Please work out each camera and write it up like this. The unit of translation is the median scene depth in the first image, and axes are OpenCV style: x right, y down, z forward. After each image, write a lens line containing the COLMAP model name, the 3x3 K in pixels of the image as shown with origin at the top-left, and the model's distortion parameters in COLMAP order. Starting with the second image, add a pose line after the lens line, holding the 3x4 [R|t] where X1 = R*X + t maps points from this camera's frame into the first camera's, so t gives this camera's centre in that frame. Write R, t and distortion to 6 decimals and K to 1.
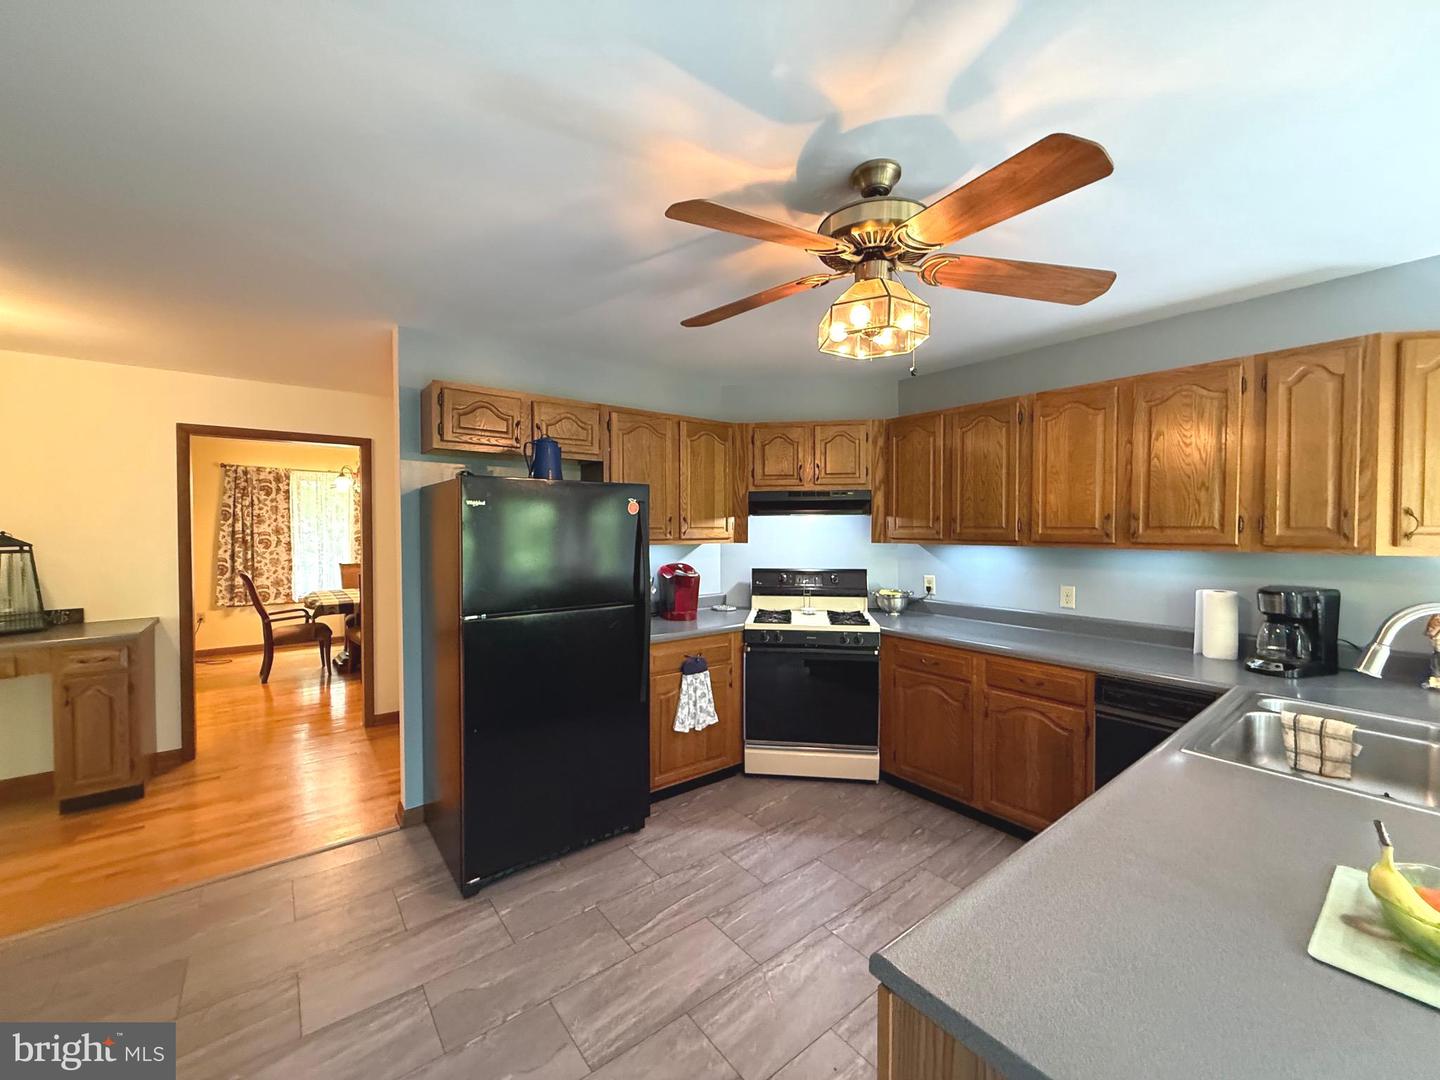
lens RADIAL K [[576.3, 0, 716.7], [0, 576.3, 538.1], [0, 0, 1]] dist [-0.001334, 0.000135]
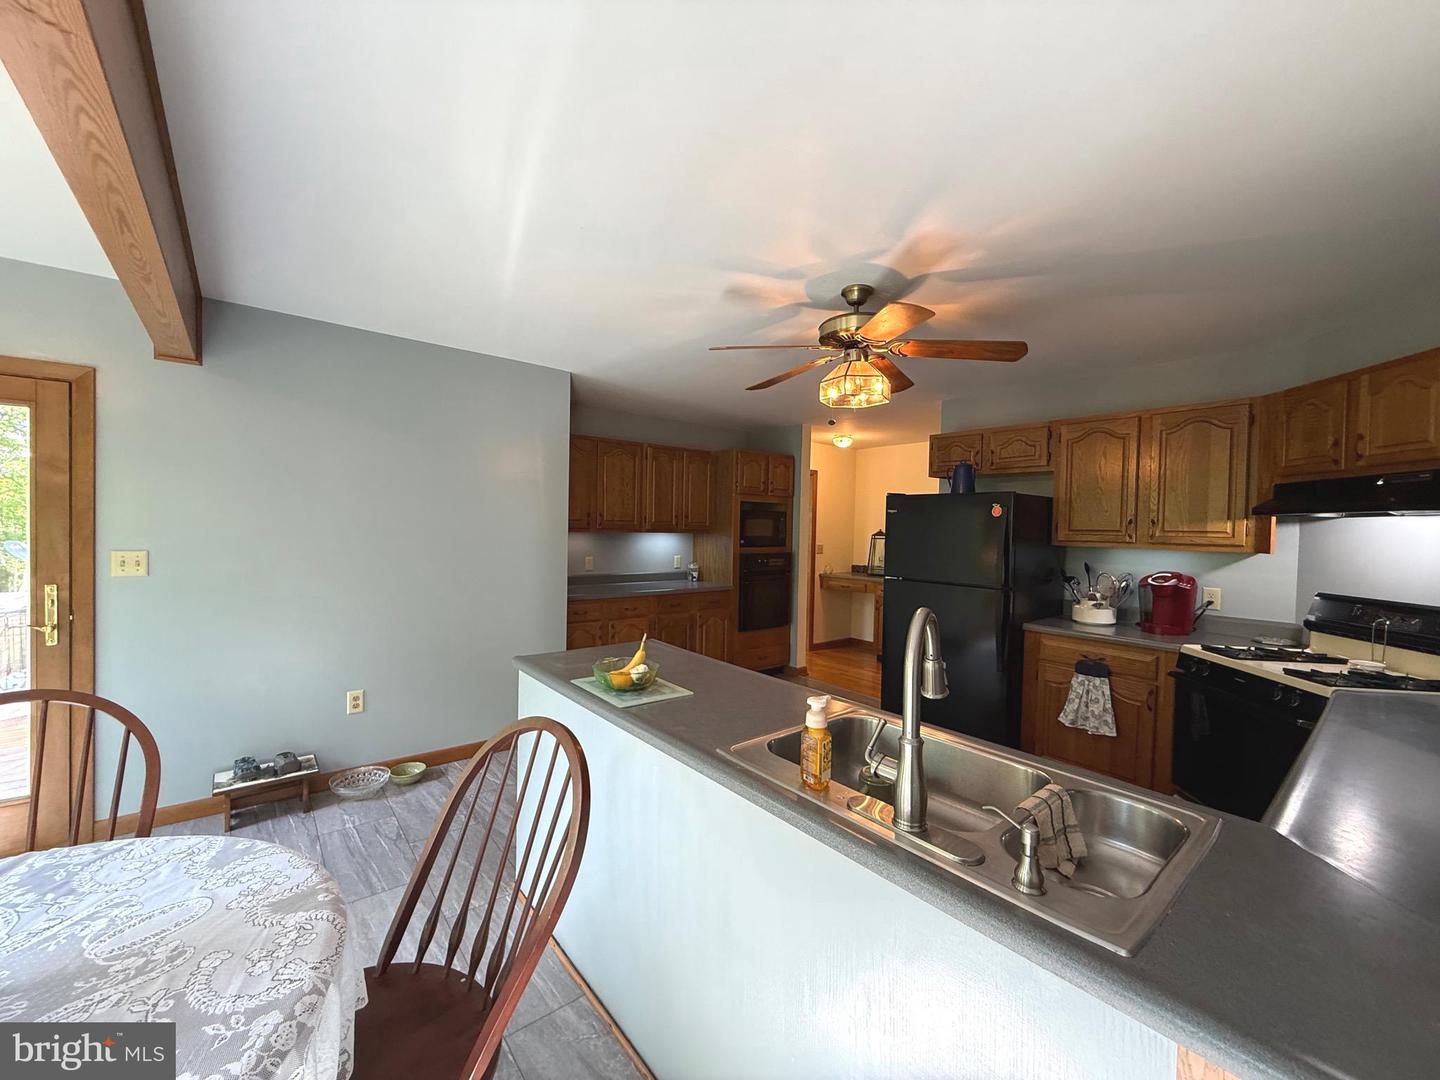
lens RADIAL K [[576.3, 0, 716.7], [0, 576.3, 538.1], [0, 0, 1]] dist [-0.001334, 0.000135]
pose [[0.012067, 0.019165, -0.999744, 0.942411], [-0.047412, 0.998703, 0.018573, 0.008952], [0.998803, 0.047175, 0.012960, 0.329159]]
